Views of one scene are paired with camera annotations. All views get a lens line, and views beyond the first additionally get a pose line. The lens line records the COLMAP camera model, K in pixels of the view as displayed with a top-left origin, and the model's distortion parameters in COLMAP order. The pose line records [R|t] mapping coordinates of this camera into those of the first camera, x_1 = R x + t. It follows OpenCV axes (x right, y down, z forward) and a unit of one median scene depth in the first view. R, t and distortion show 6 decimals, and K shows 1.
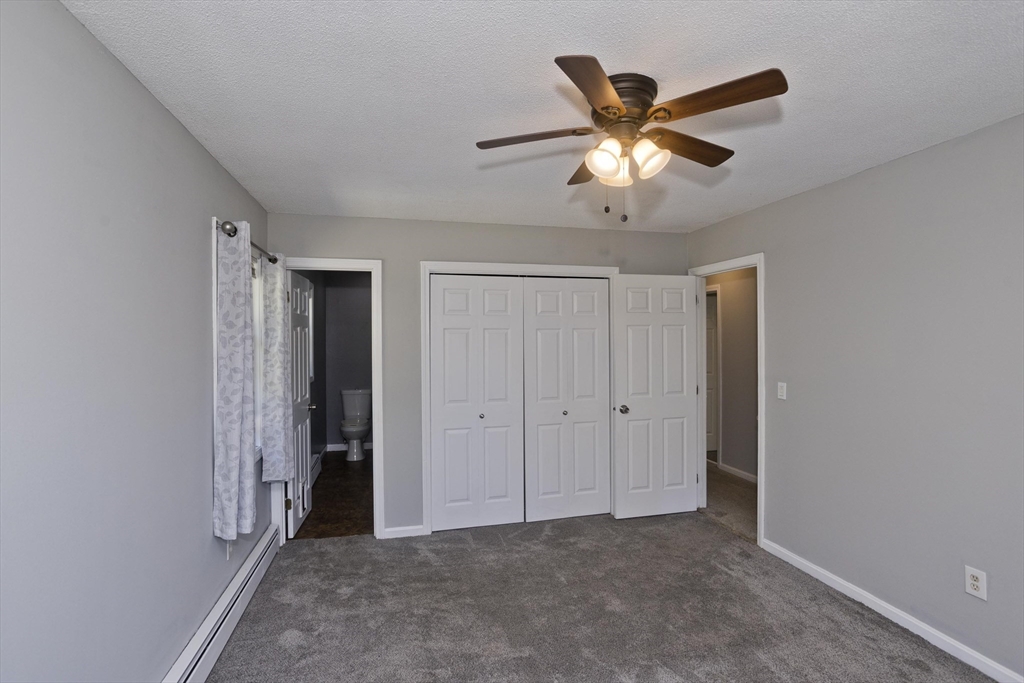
lens RADIAL K [[498.7, 0, 511.0], [0, 498.7, 331.9], [0, 0, 1]] dist [-0.043521, 0.028102]
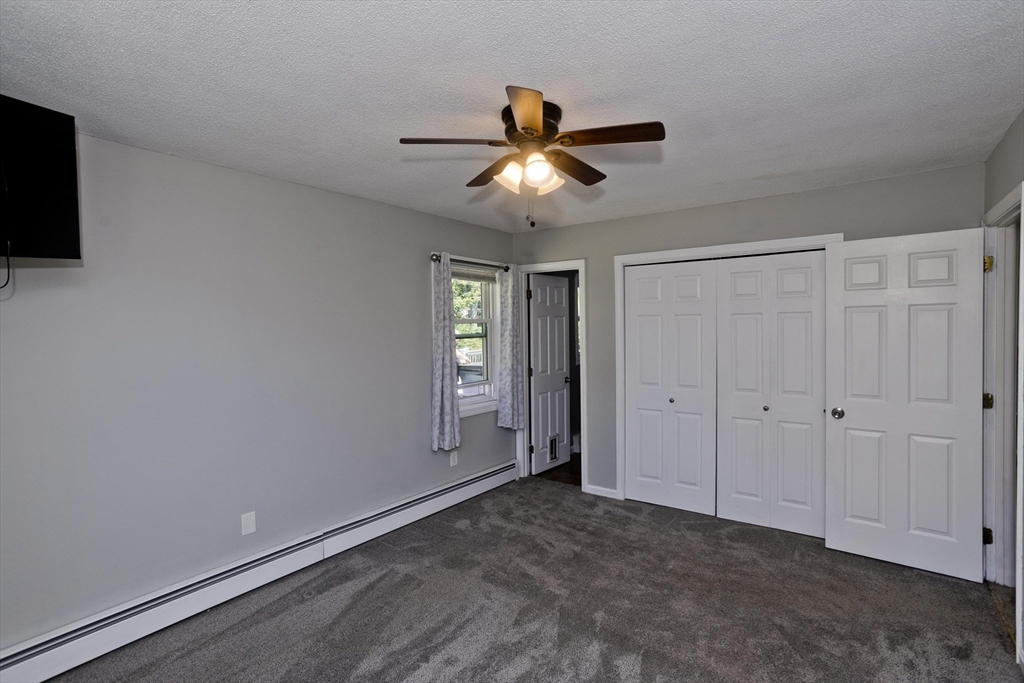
lens RADIAL K [[498.7, 0, 511.0], [0, 498.7, 331.9], [0, 0, 1]] dist [-0.043521, 0.028102]
pose [[0.625783, 0.006953, -0.779966, 0.622227], [0.019057, 0.999525, 0.024200, -0.003455], [0.779765, -0.030008, 0.625353, 0.129770]]
